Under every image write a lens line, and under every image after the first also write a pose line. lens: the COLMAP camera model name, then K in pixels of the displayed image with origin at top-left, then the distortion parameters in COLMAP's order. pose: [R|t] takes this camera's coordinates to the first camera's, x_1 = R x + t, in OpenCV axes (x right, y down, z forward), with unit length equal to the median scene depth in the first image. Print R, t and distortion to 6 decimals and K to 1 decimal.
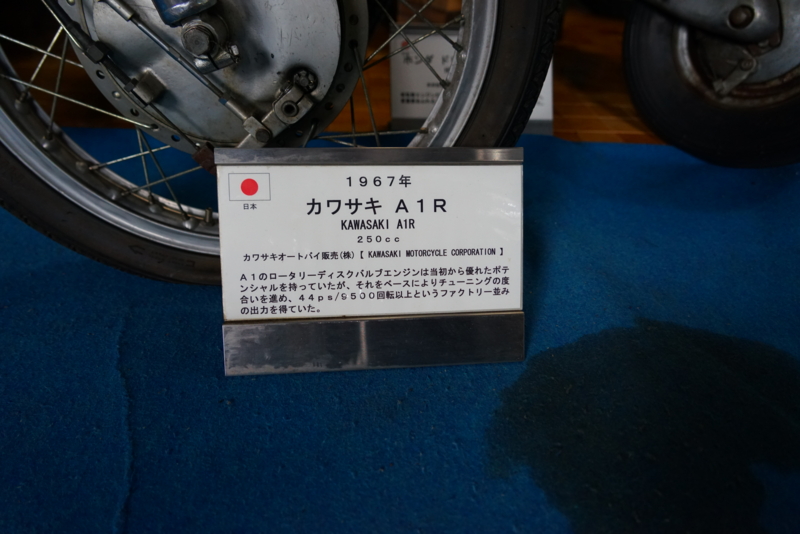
lens RADIAL K [[559.6, 0, 398.9], [0, 559.6, 266.5], [0, 0, 1]] dist [-0.000096, -0.001849]
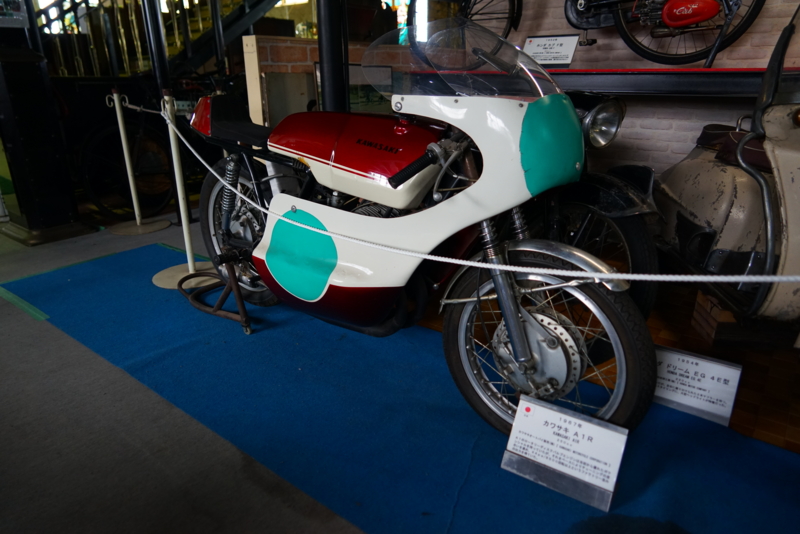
lens RADIAL K [[559.6, 0, 399.7], [0, 559.6, 268.1], [0, 0, 1]] dist [-0.000096, -0.001849]
pose [[0.758241, 0.185343, -0.625075, 0.932892], [-0.358543, 0.919288, -0.162346, -0.101260], [0.544534, 0.347214, 0.763495, -1.905016]]
